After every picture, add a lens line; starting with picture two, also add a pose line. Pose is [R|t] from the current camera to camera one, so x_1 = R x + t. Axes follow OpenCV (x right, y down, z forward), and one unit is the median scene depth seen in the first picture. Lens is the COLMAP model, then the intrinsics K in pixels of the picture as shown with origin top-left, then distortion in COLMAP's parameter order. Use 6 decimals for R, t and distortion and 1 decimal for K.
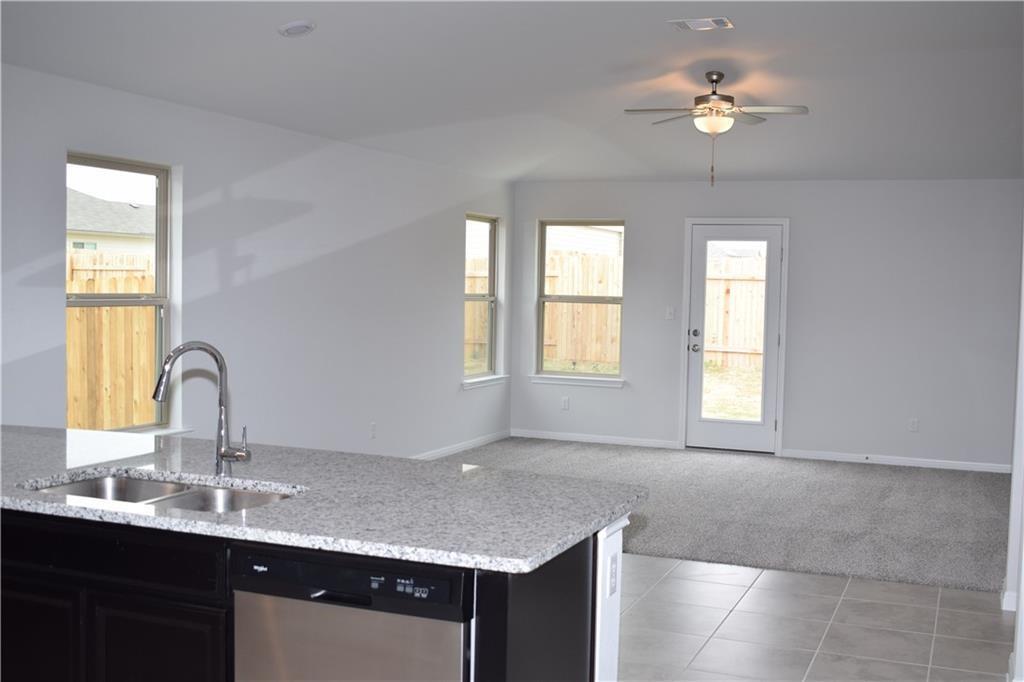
lens RADIAL K [[1137.1, 0, 512.0], [0, 1137.1, 341.0], [0, 0, 1]] dist [-0.066968, 0.005224]
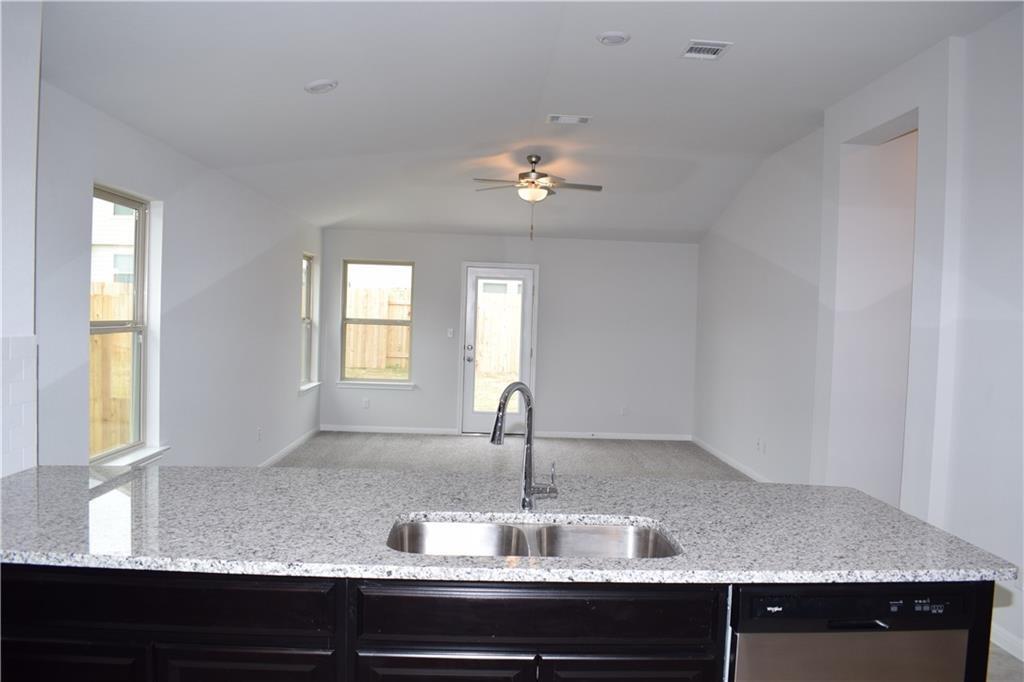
lens RADIAL K [[805.9, 0, 512.0], [0, 805.9, 341.0], [0, 0, 1]] dist [-0.088934, 0.007232]
pose [[0.907487, -0.004512, 0.420055, -0.305055], [0.006867, 0.999968, -0.004096, -0.017267], [-0.420023, 0.006602, 0.907489, 0.183088]]
